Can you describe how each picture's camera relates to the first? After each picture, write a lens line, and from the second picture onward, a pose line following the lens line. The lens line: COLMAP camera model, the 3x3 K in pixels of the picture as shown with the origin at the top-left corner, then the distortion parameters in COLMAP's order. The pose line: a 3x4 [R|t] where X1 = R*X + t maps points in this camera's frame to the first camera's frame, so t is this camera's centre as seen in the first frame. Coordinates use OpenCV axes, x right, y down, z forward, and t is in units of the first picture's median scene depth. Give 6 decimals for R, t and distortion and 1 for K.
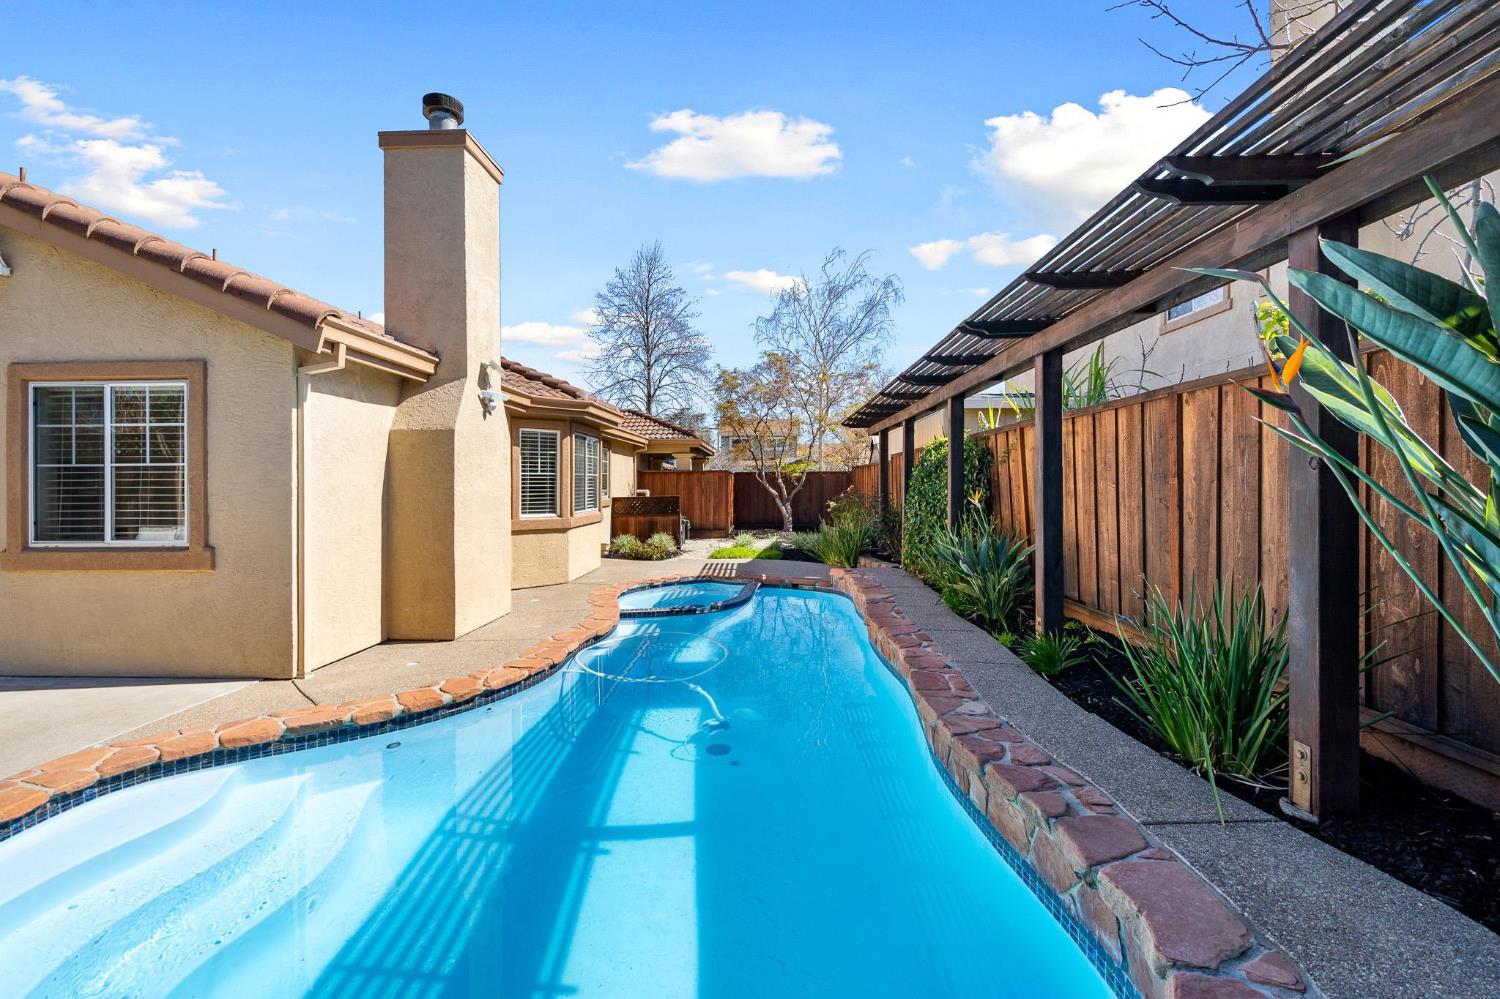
lens RADIAL K [[677.1, 0, 750.0], [0, 677.1, 499.5], [0, 0, 1]] dist [-0.002788, 0.000976]
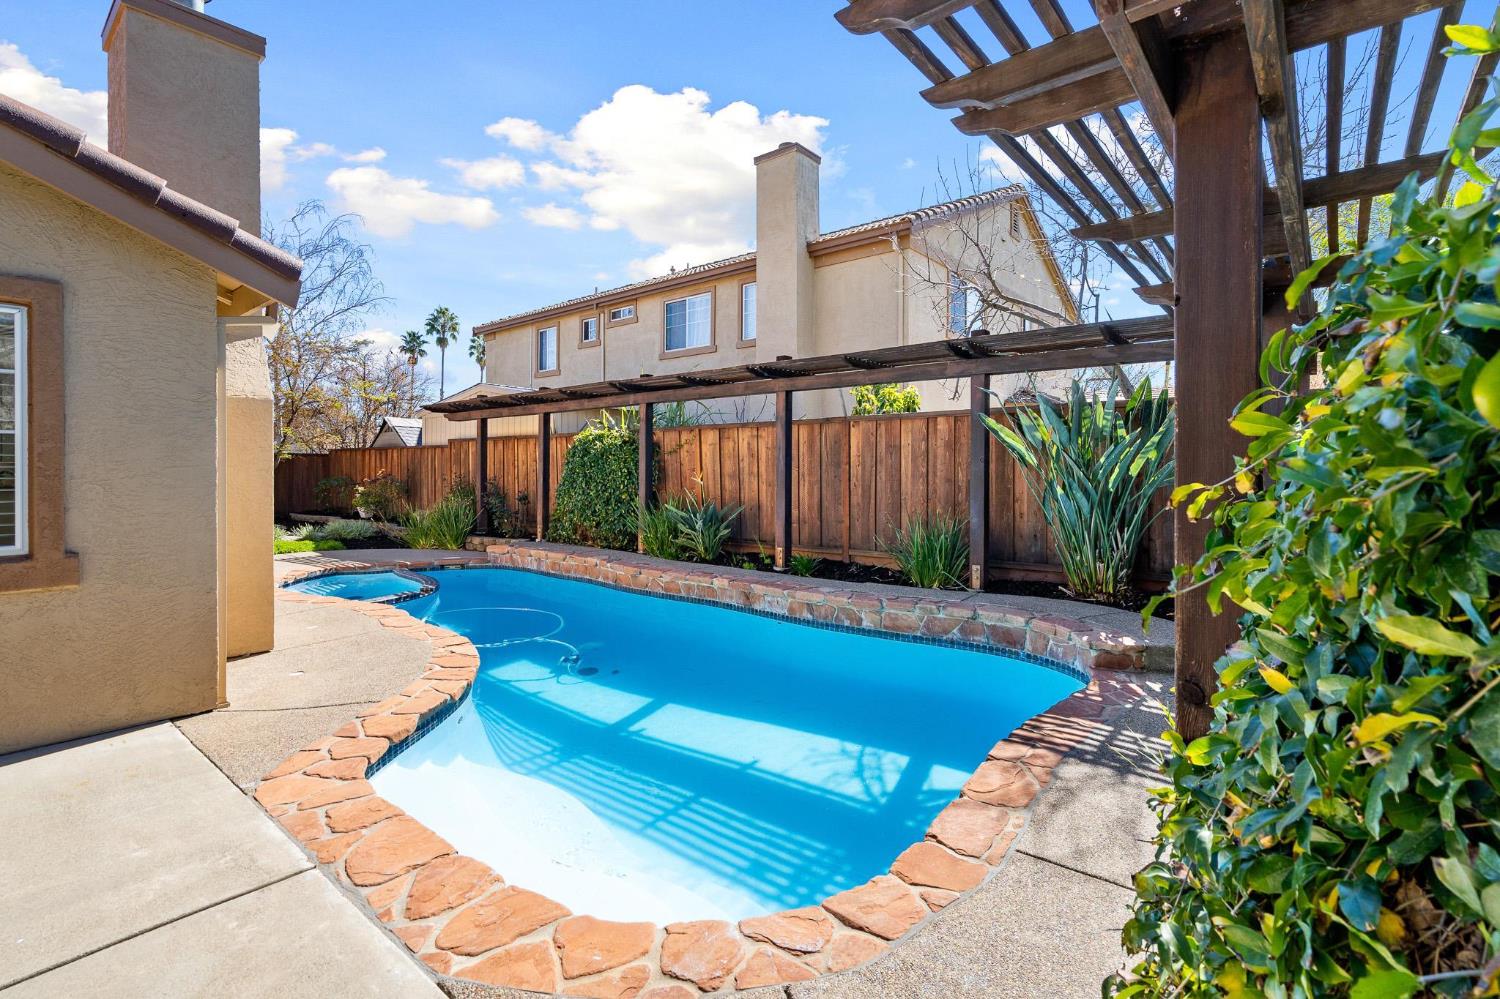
lens RADIAL K [[690.0, 0, 745.4], [0, 690.0, 475.6], [0, 0, 1]] dist [-0.001626, 0.000603]
pose [[0.615688, -0.003367, 0.787983, -0.986042], [0.013335, 0.999892, -0.006147, 0.006078], [-0.787877, 0.014293, 0.615667, 0.016976]]
